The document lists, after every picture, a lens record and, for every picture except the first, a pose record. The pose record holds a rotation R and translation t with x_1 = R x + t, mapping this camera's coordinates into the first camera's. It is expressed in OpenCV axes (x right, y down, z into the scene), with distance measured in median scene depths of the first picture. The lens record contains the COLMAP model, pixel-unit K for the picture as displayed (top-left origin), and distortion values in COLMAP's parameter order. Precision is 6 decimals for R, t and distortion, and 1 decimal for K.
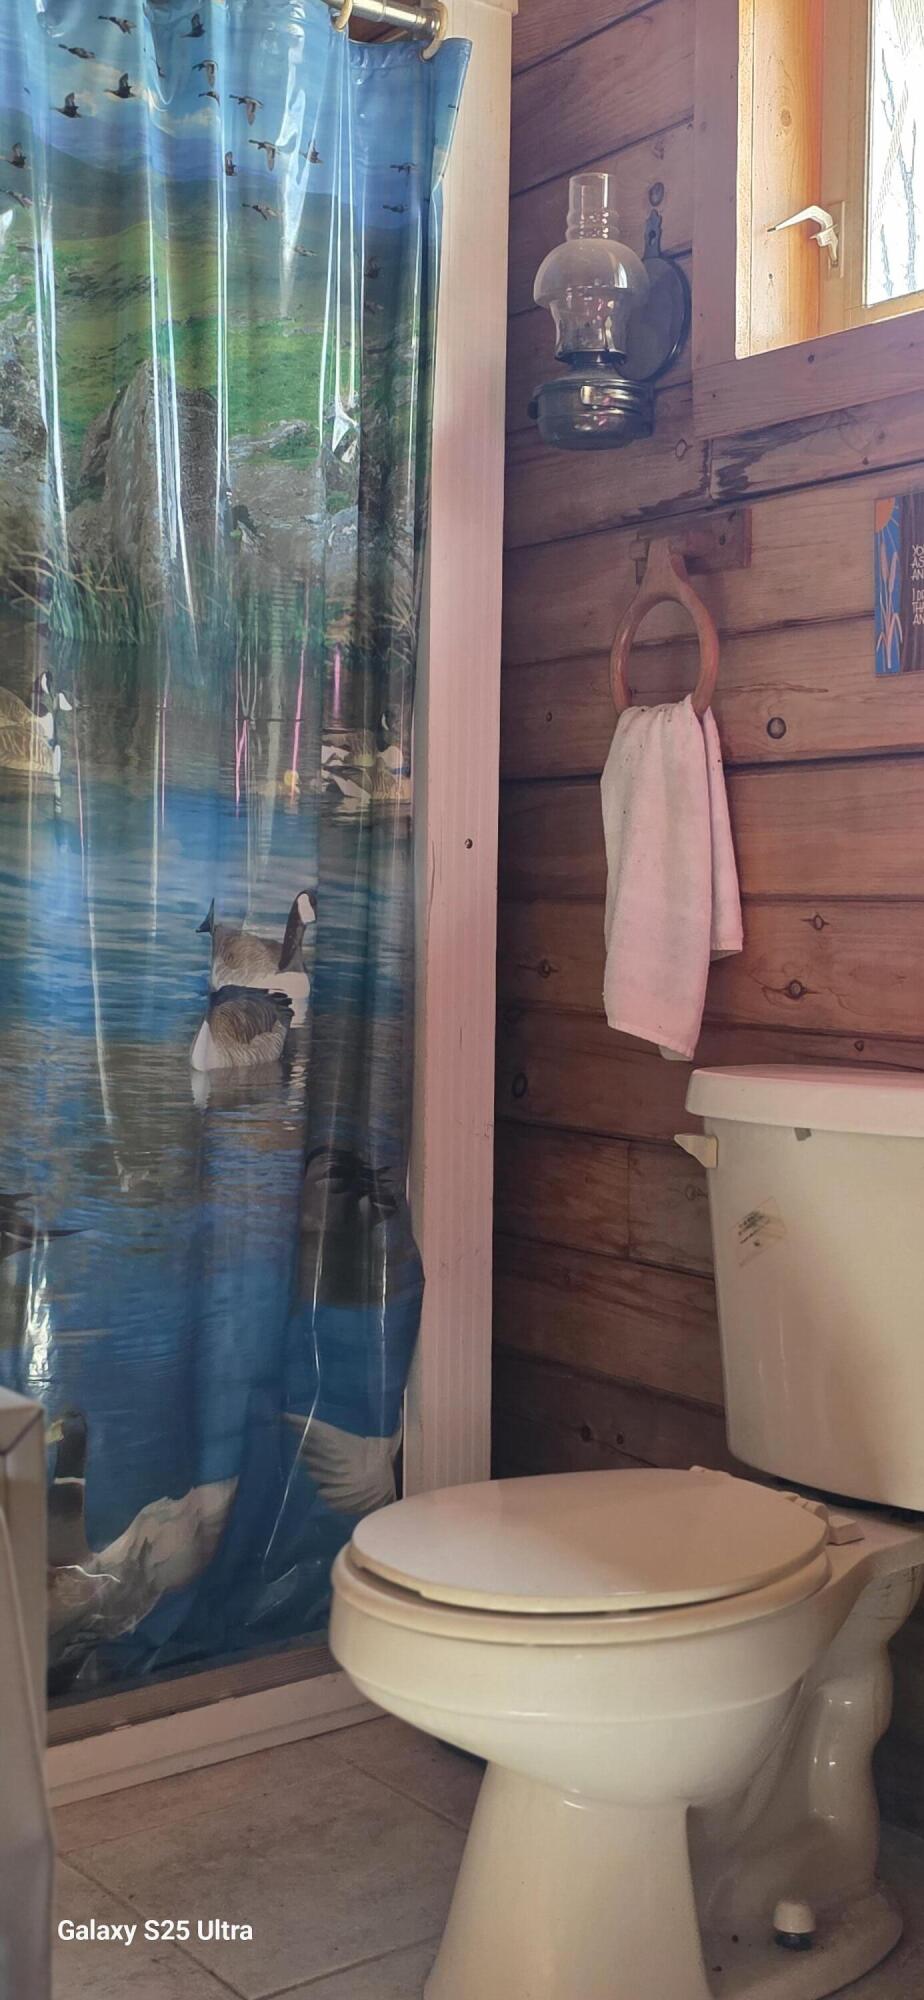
lens RADIAL K [[2187.1, 0, 446.9], [0, 2187.1, 968.3], [0, 0, 1]] dist [0.076293, 0.000000]
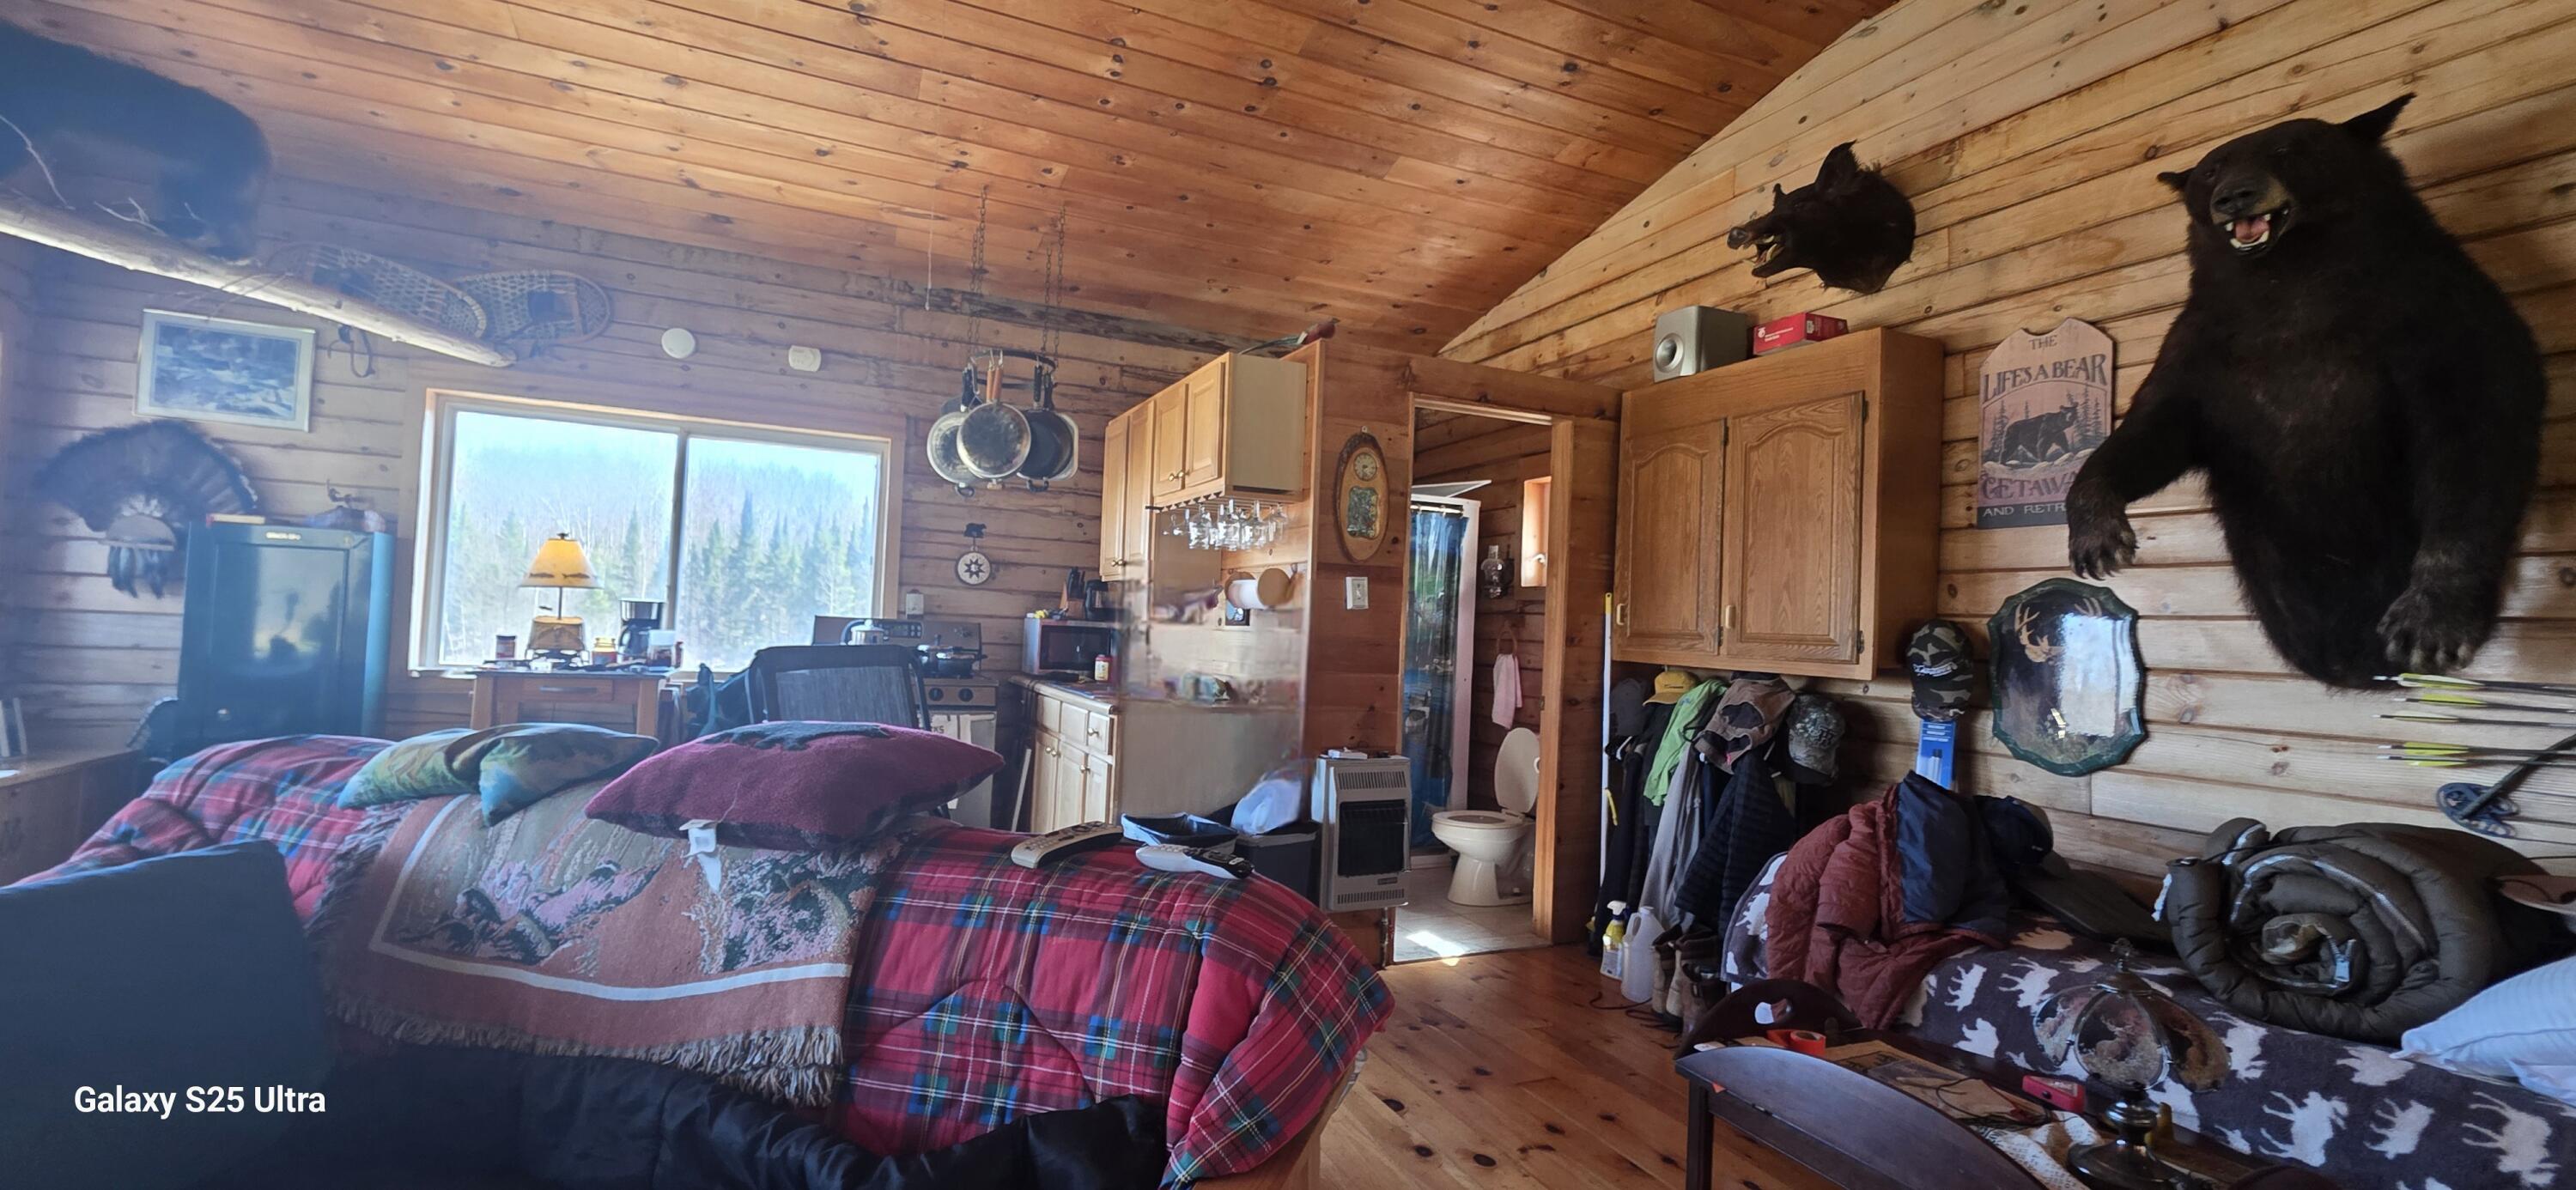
lens RADIAL K [[1040.8, 0, 1270.4], [0, 1040.8, 603.3], [0, 0, 1]] dist [-0.000437, 0.001313]
pose [[0.977758, 0.026474, -0.208057, 0.066068], [-0.039957, 0.997345, -0.060872, -0.074195], [0.205893, 0.067831, 0.976221, -1.359793]]
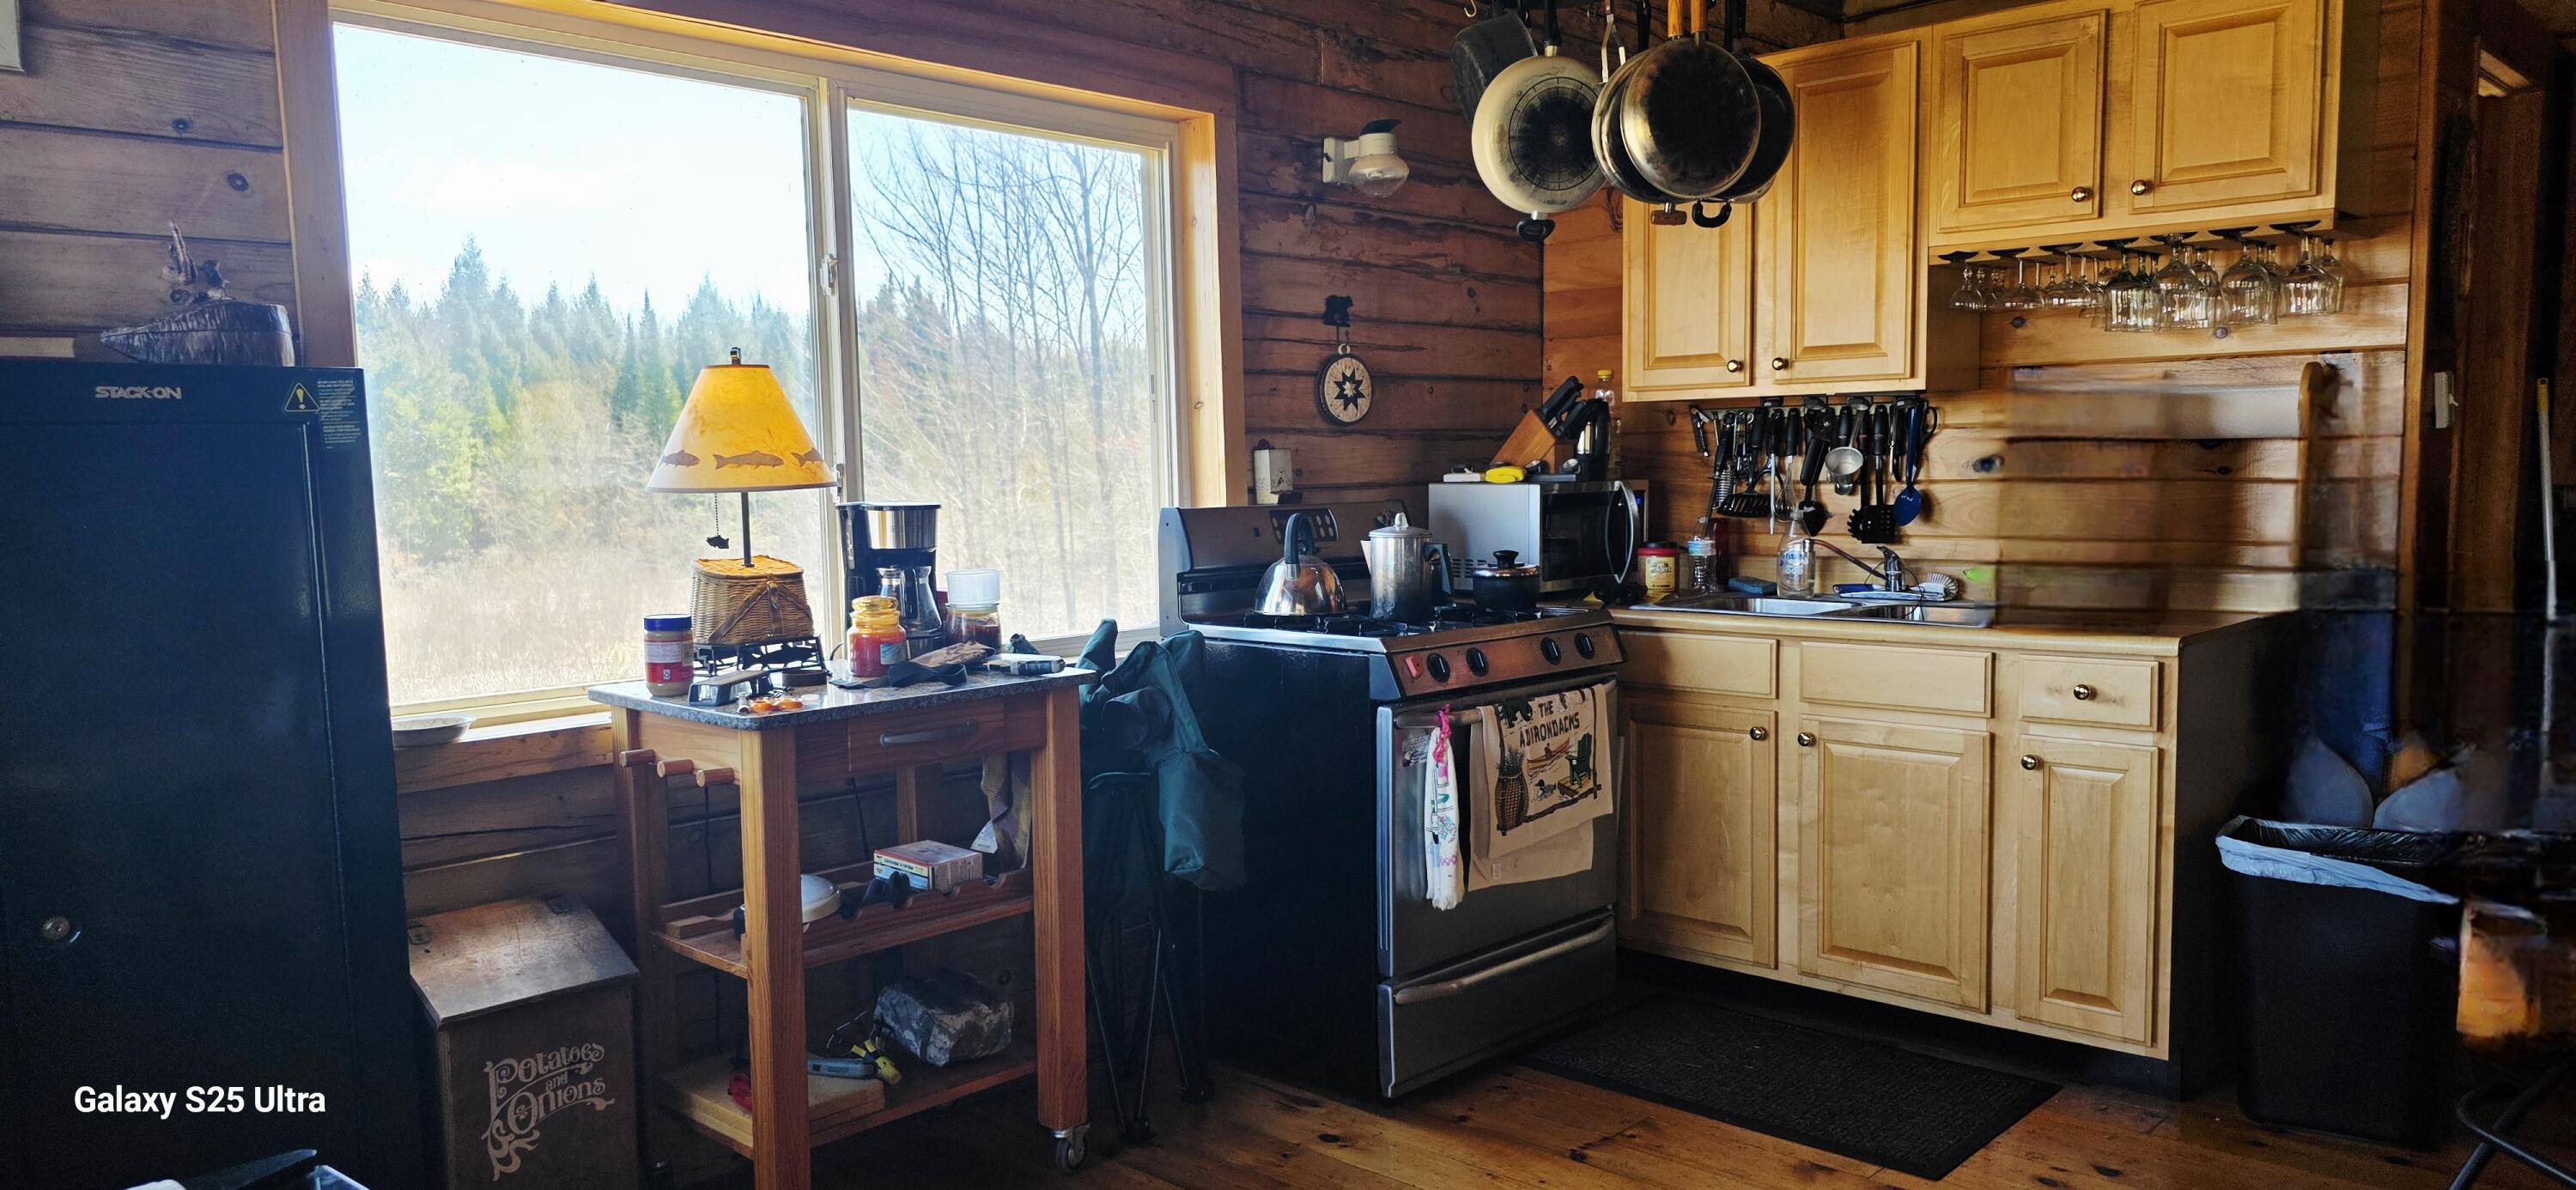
lens RADIAL K [[1763.0, 0, 1309.9], [0, 1763.0, 632.1], [0, 0, 1]] dist [0.050018, -0.040351]
pose [[0.981977, -0.048616, 0.182640, -1.410523], [0.036825, 0.997046, 0.067408, -0.131993], [-0.185377, -0.059467, 0.980866, -1.142488]]
